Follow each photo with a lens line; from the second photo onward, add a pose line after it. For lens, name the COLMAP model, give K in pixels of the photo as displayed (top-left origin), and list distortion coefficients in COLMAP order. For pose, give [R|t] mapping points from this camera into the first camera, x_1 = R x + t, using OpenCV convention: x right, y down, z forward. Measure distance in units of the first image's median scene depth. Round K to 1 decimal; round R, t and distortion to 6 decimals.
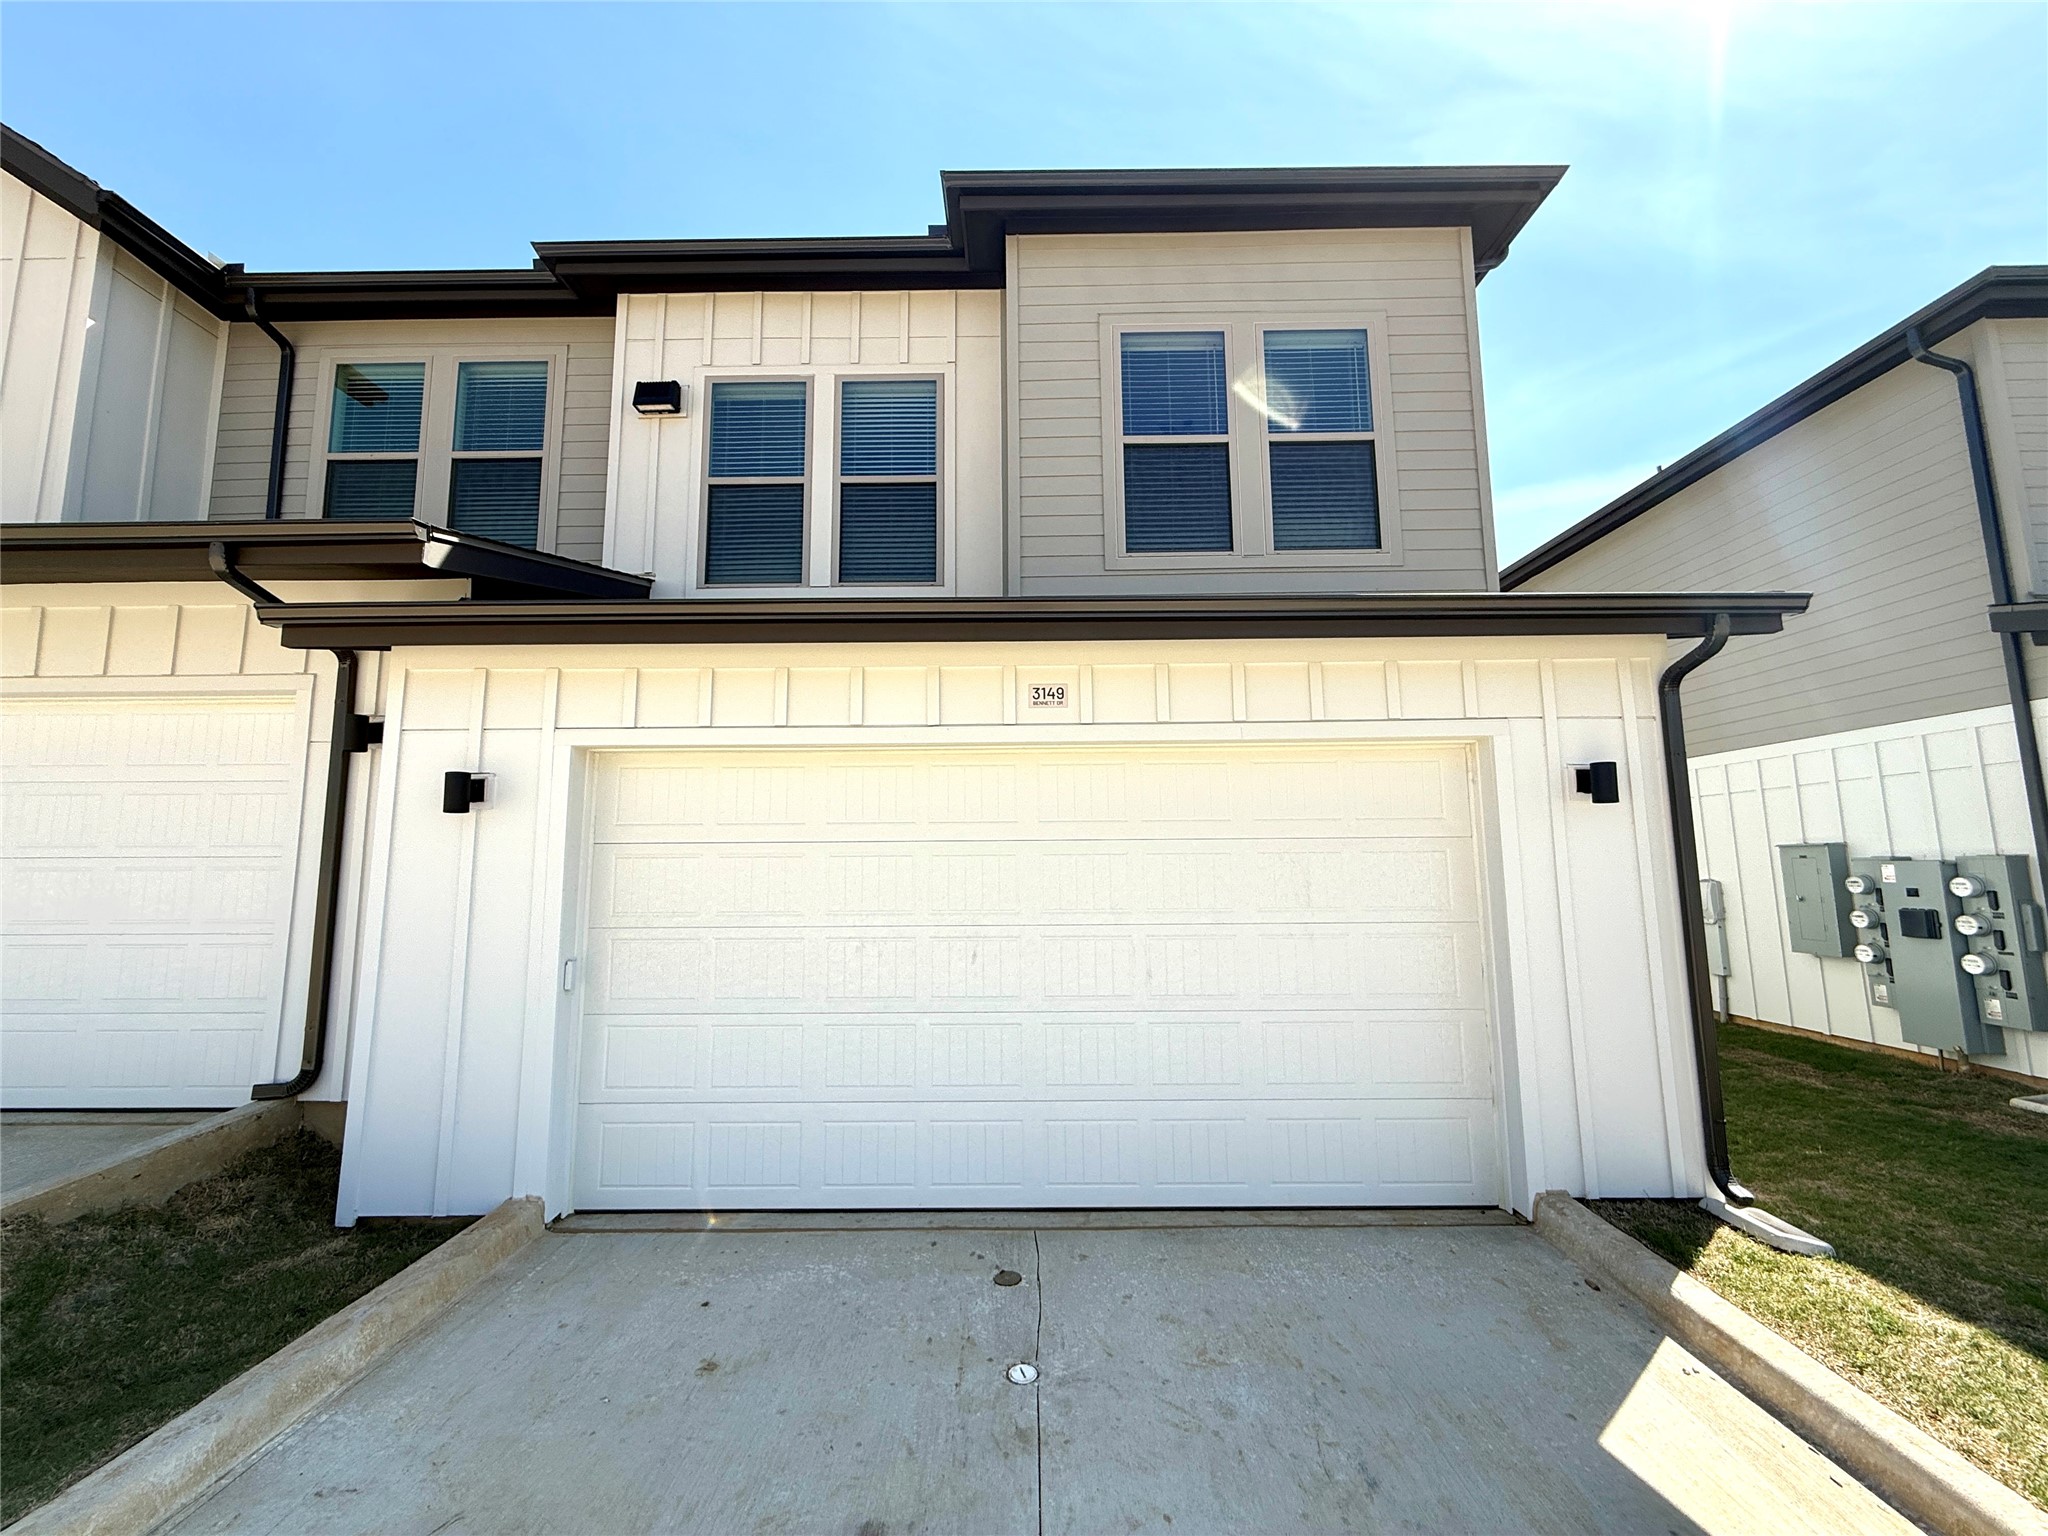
lens RADIAL K [[813.6, 0, 1028.1], [0, 813.6, 765.7], [0, 0, 1]] dist [-0.002091, -0.000300]
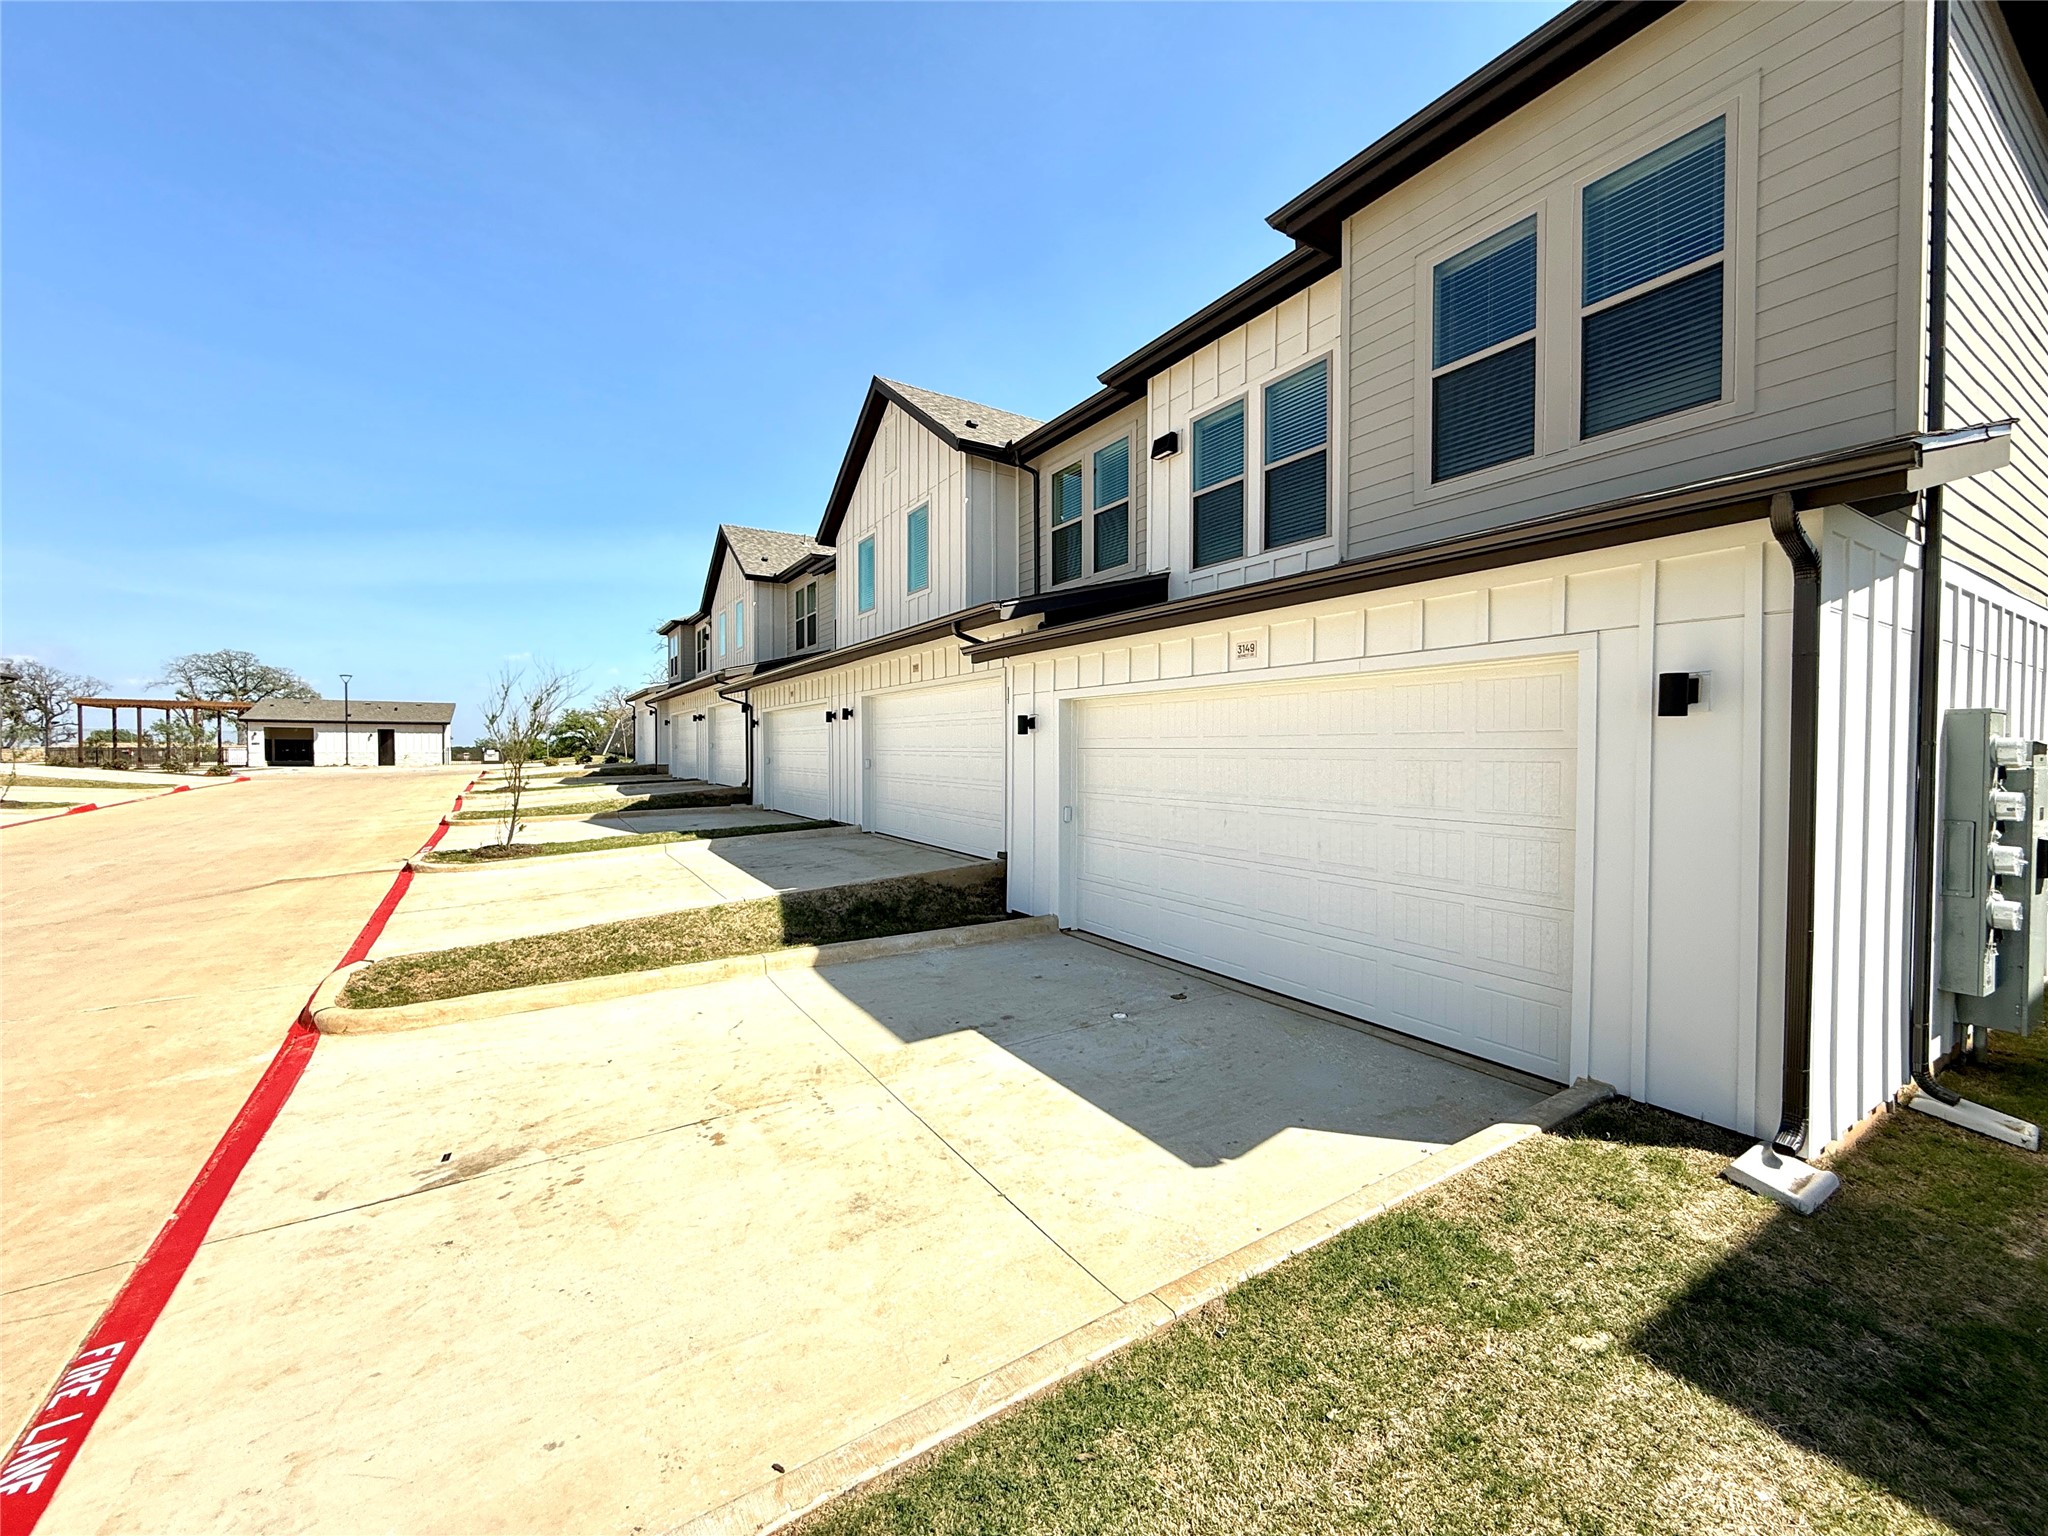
lens RADIAL K [[813.6, 0, 1028.1], [0, 813.6, 765.7], [0, 0, 1]] dist [-0.002091, -0.000300]
pose [[0.540312, 0.025207, -0.841087, 0.761651], [0.097142, 0.991000, 0.092104, -0.038828], [0.835838, -0.131470, 0.533001, -0.093208]]
